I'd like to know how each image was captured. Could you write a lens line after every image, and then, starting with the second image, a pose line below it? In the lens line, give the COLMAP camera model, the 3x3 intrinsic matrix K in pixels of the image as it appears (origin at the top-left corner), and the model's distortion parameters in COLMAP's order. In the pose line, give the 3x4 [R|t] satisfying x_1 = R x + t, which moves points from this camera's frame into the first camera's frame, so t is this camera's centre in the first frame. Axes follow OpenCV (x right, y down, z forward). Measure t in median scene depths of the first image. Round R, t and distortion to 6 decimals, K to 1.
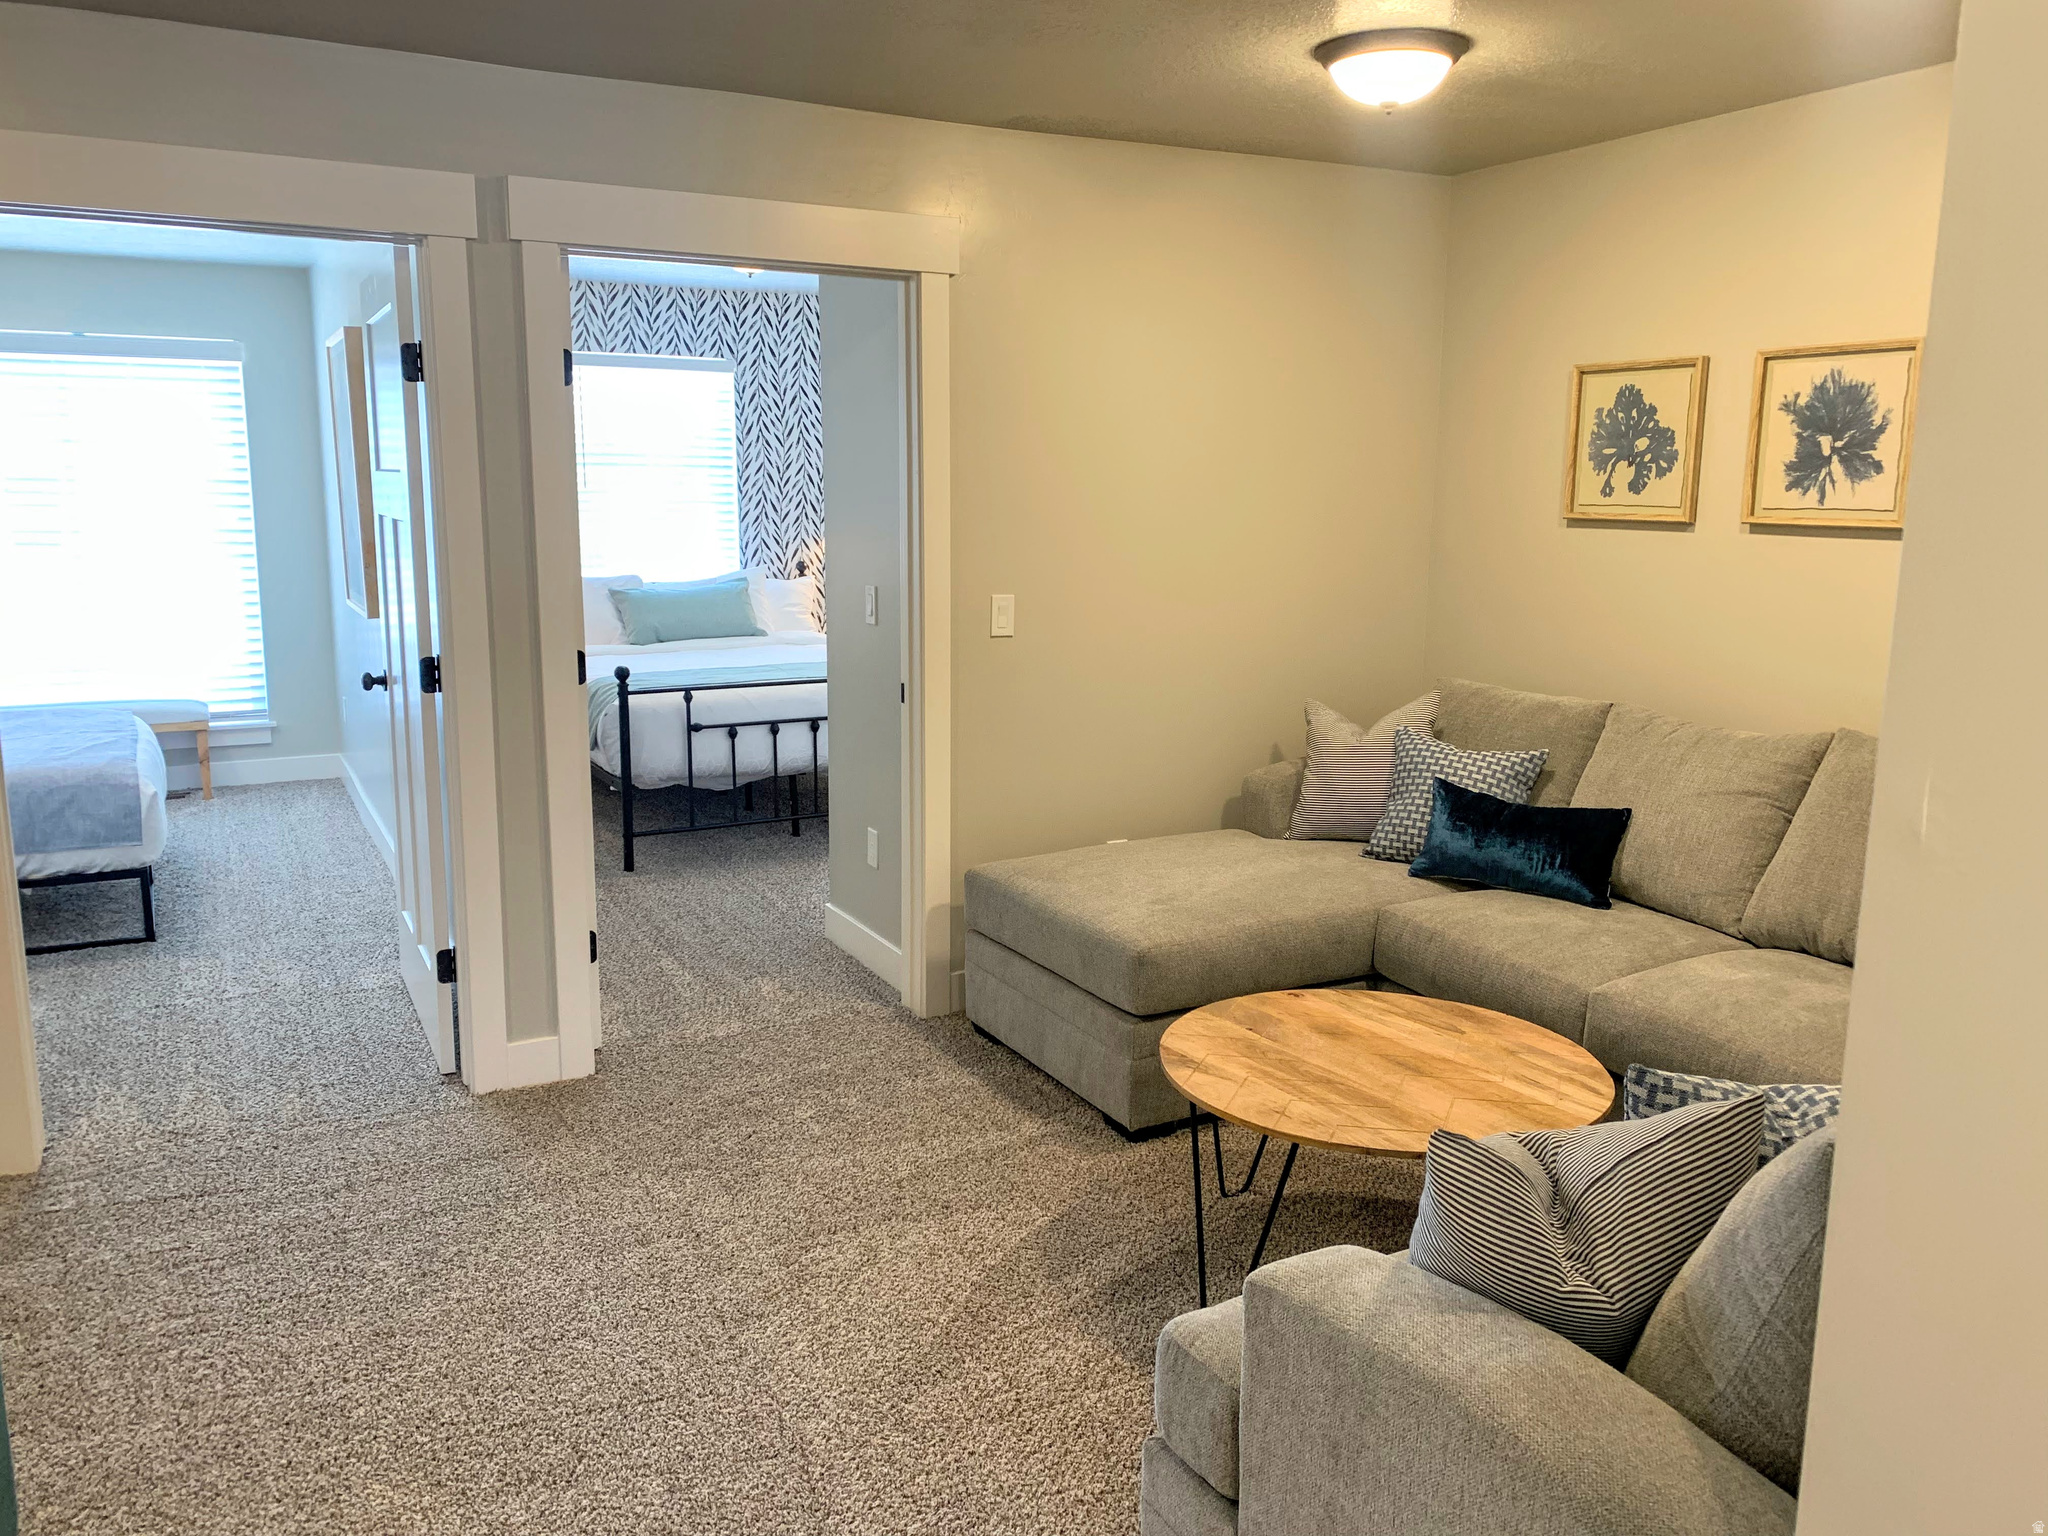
lens RADIAL K [[1561.7, 0, 1025.8], [0, 1561.7, 780.8], [0, 0, 1]] dist [0.028308, -0.034310]
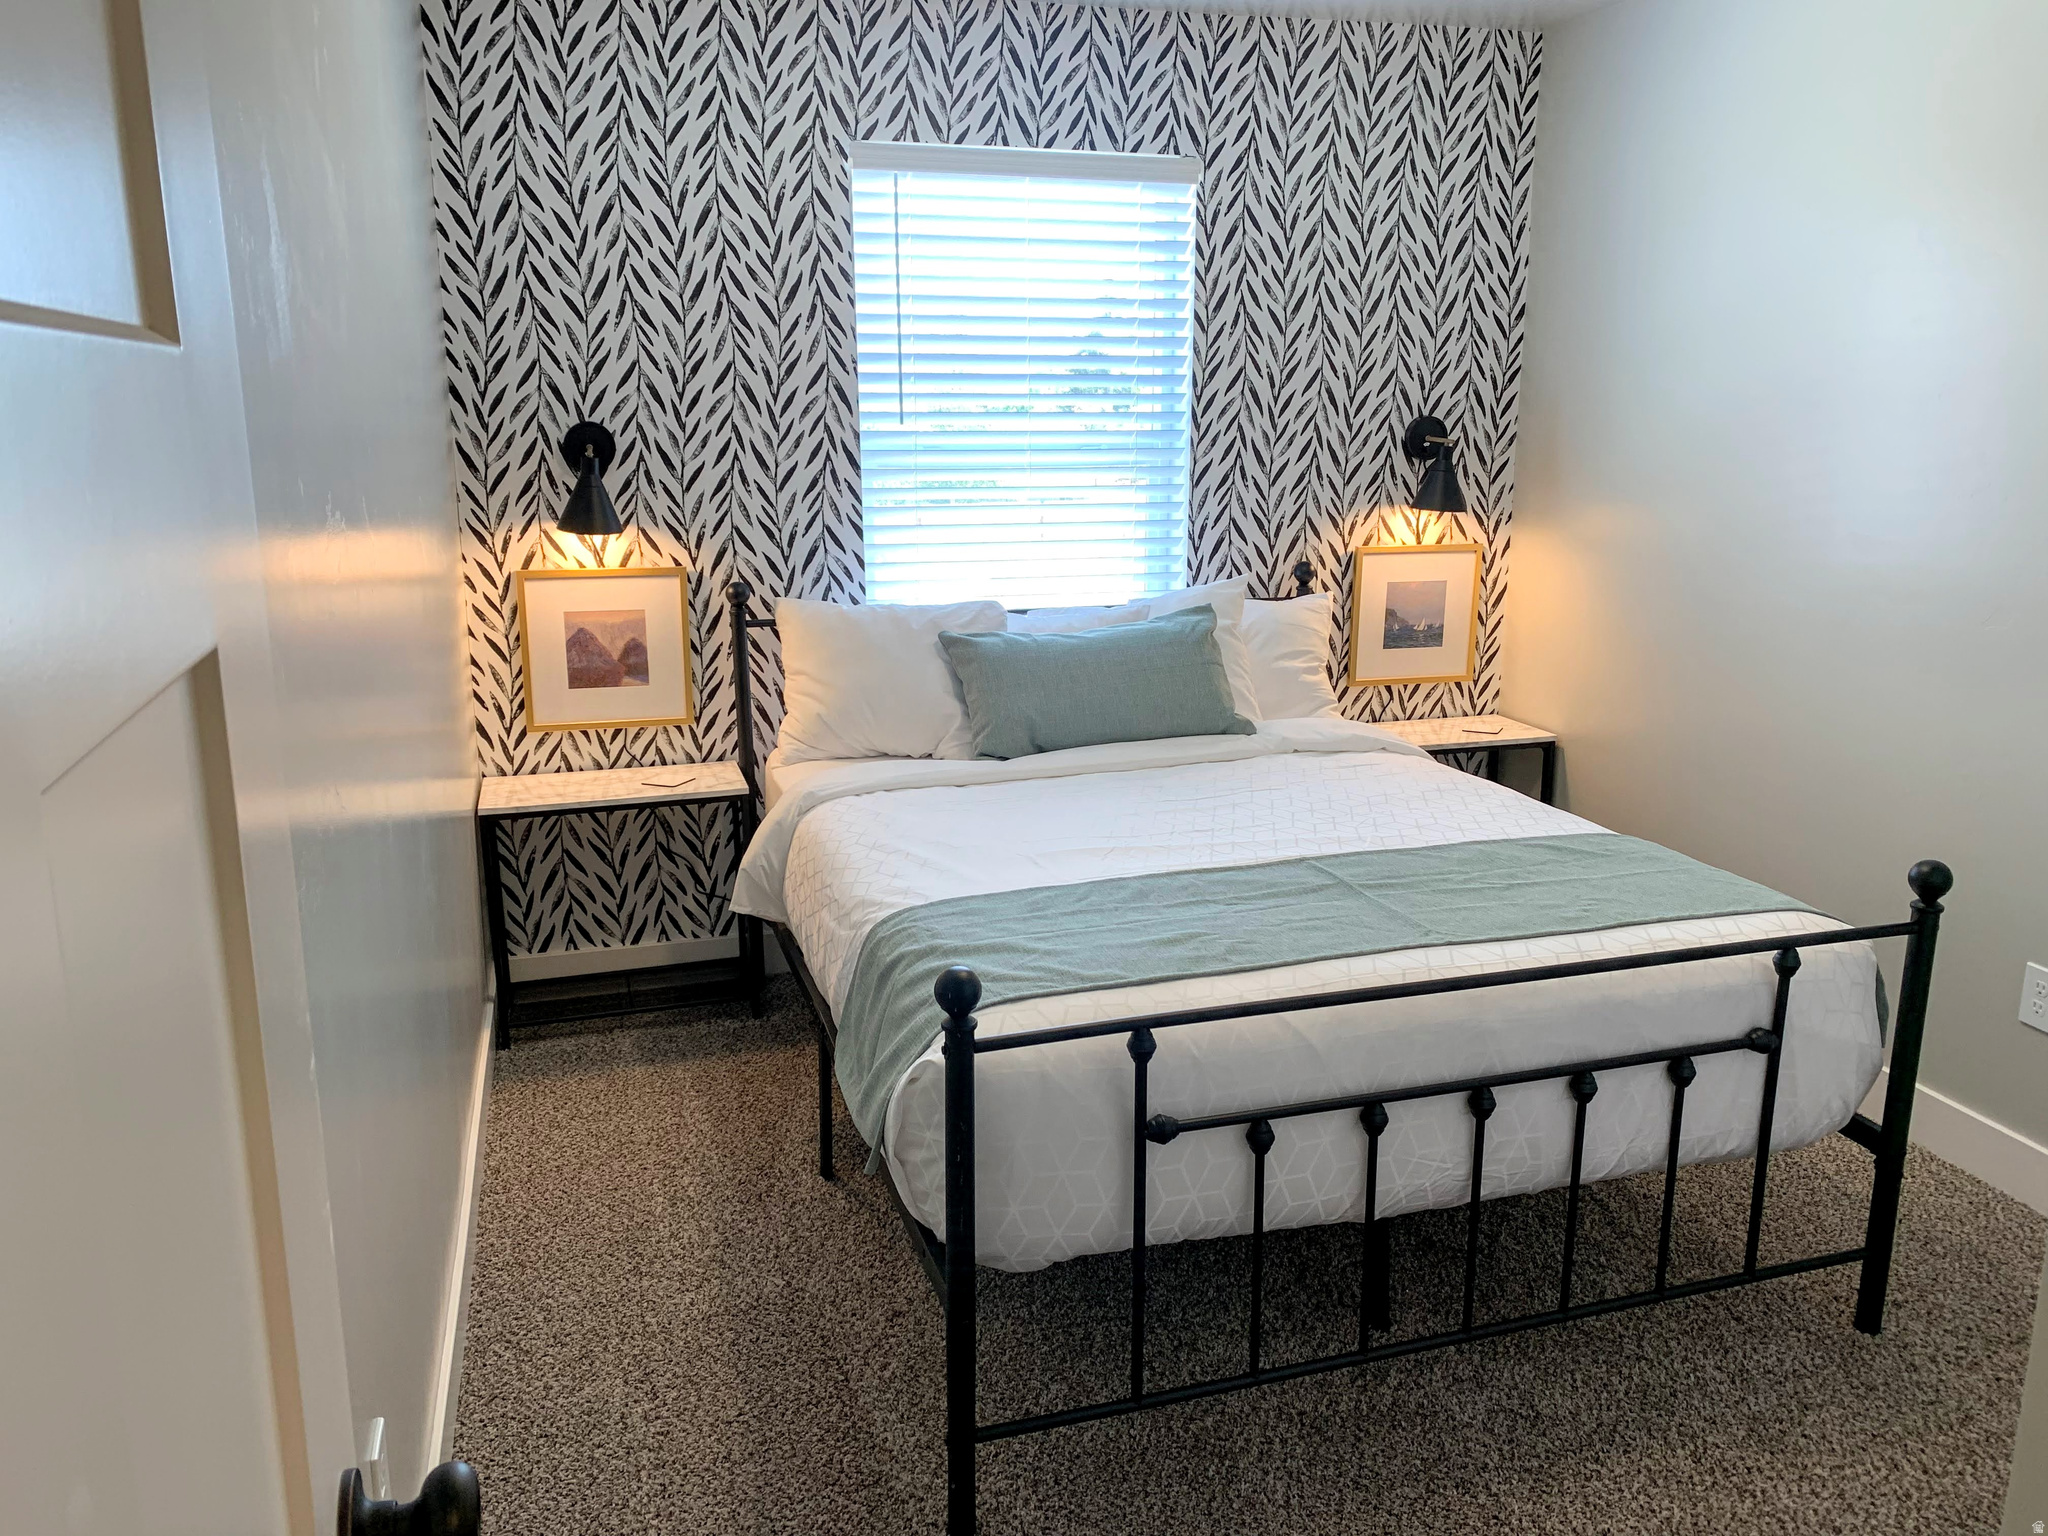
lens RADIAL K [[1561.7, 0, 1008.4], [0, 1561.7, 779.6], [0, 0, 1]] dist [0.028308, -0.034310]
pose [[0.975662, 0.043451, -0.214930, -0.133685], [-0.033391, 0.998180, 0.050219, -0.098207], [0.216721, -0.041820, 0.975337, 0.510092]]
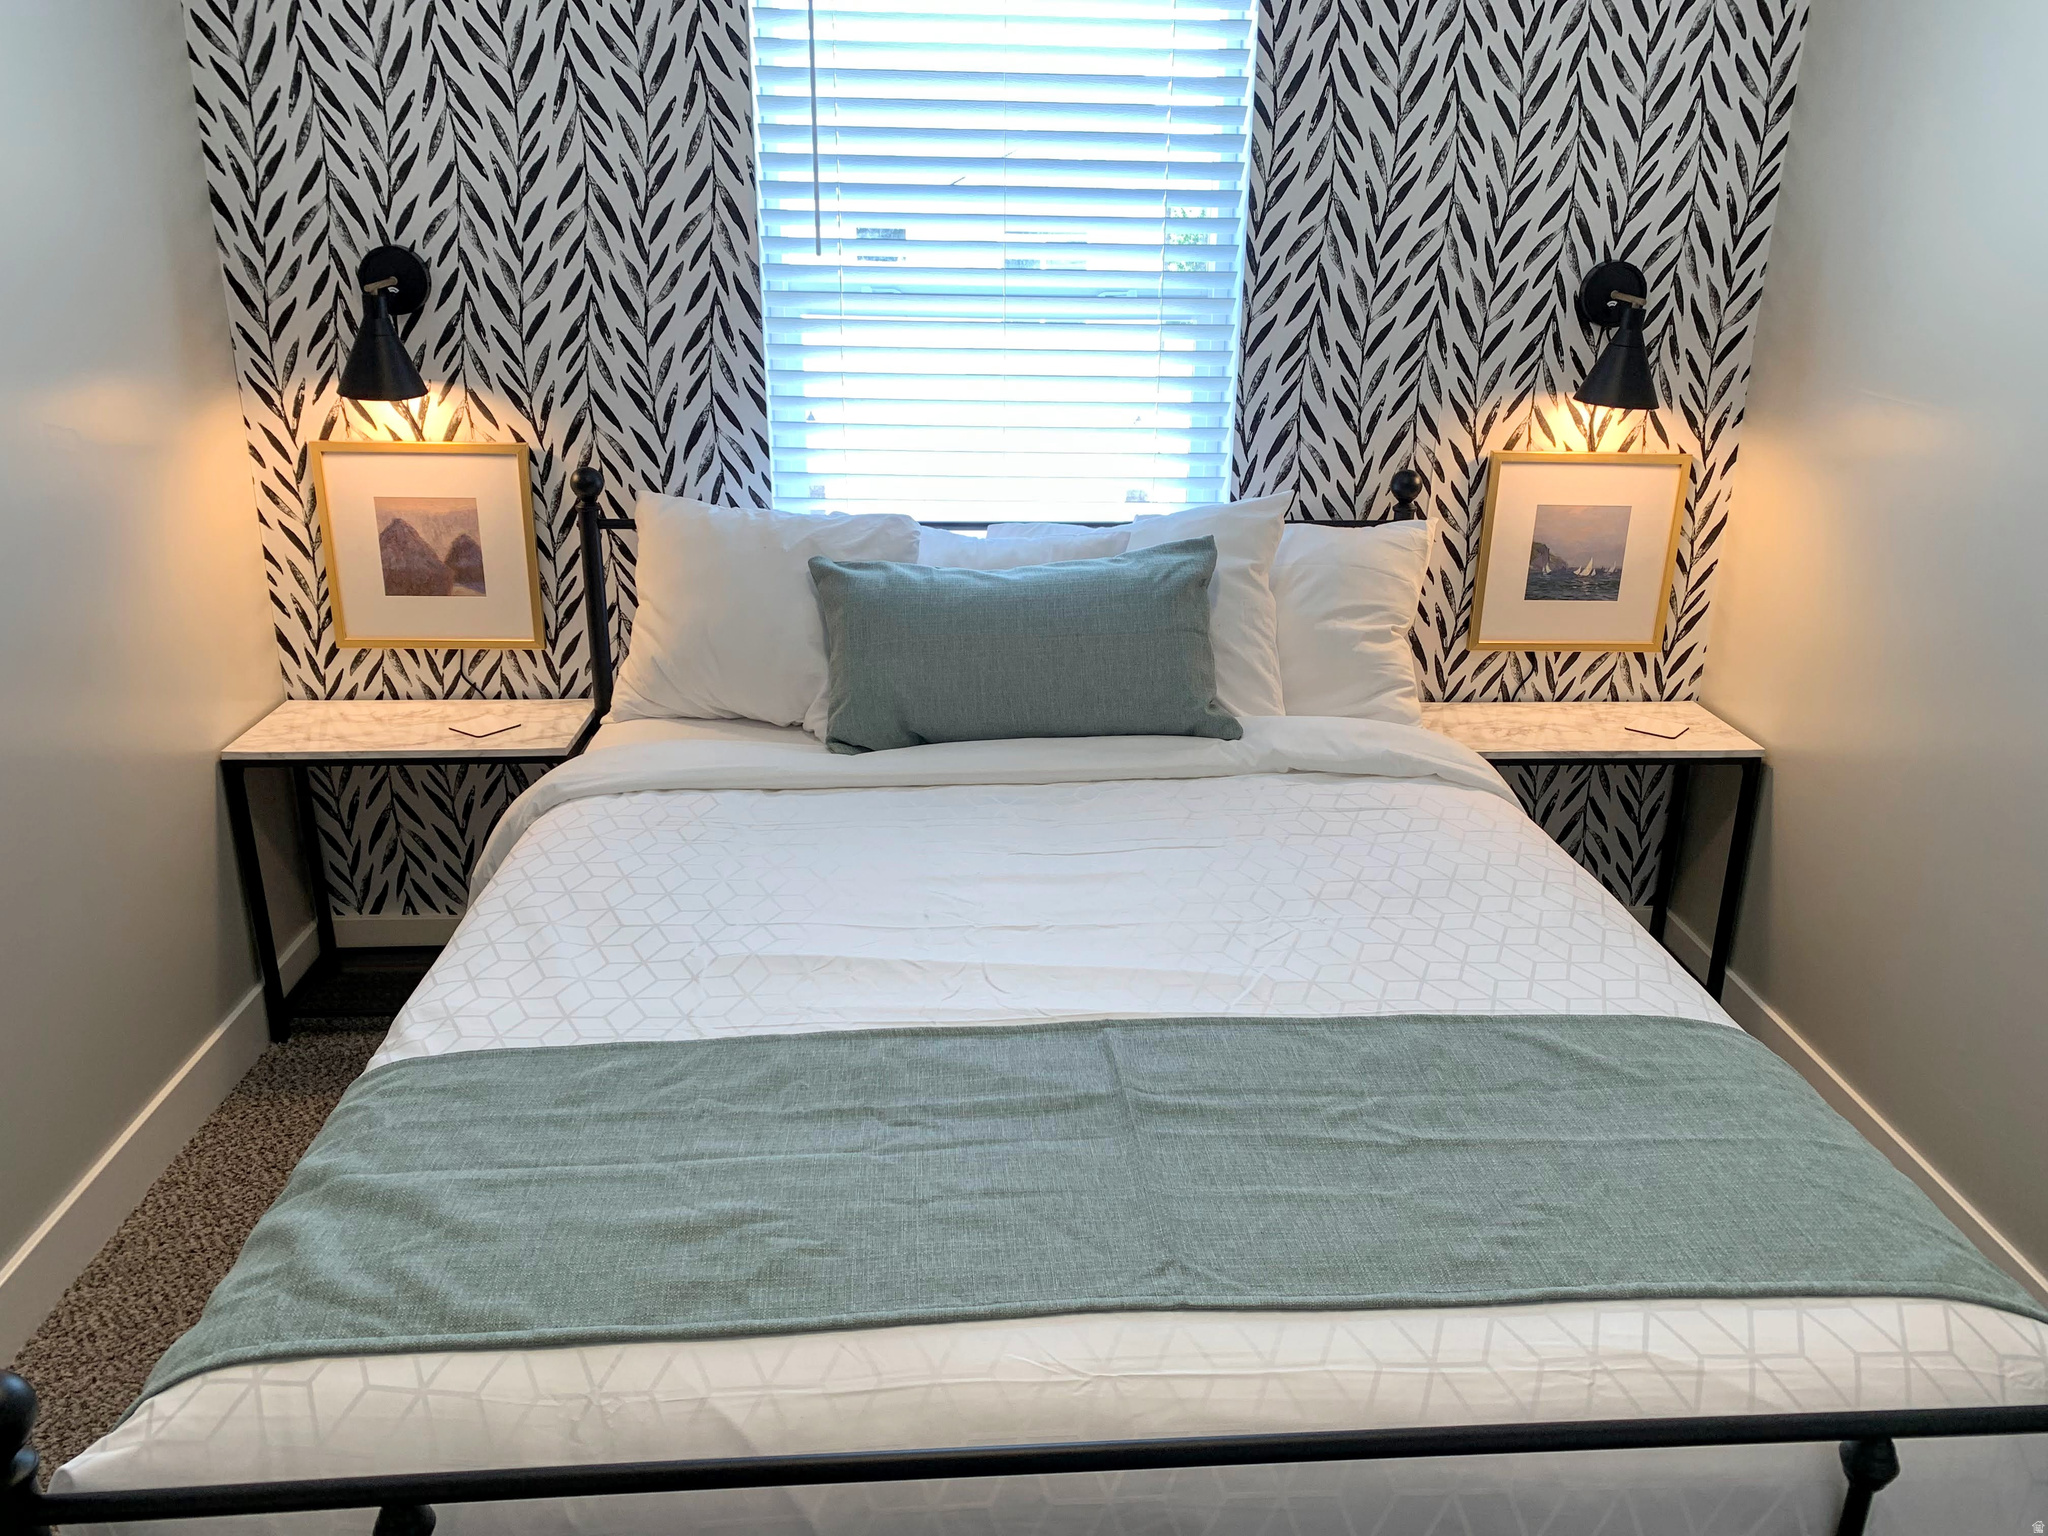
lens RADIAL K [[1561.7, 0, 1022.8], [0, 1561.7, 760.7], [0, 0, 1]] dist [0.028308, -0.034310]
pose [[0.900126, 0.150561, -0.408785, -0.071339], [-0.090473, 0.982526, 0.162660, -0.134314], [0.426132, -0.109430, 0.898018, 0.678354]]
